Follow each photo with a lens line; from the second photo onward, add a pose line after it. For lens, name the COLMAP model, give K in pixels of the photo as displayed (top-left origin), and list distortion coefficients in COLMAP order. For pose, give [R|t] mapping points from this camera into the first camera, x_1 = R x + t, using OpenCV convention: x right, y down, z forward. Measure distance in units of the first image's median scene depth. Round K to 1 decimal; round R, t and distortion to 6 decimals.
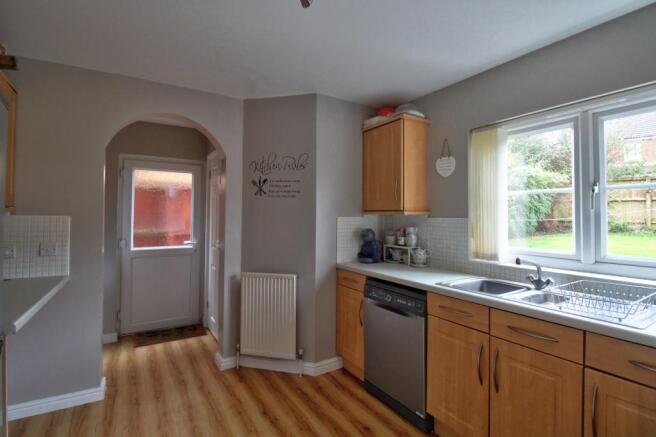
lens RADIAL K [[328.0, 0, 330.3], [0, 328.0, 216.5], [0, 0, 1]] dist [-0.000416, -0.000586]
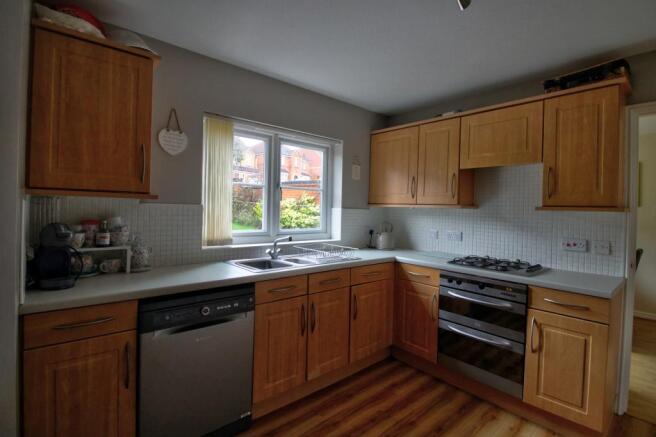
lens RADIAL K [[328.0, 0, 330.1], [0, 328.0, 214.8], [0, 0, 1]] dist [-0.000416, -0.000586]
pose [[-0.193221, -0.032308, 0.980623, -0.618245], [-0.029283, 0.999202, 0.027150, -0.003534], [-0.980718, -0.023470, -0.194013, 0.868992]]
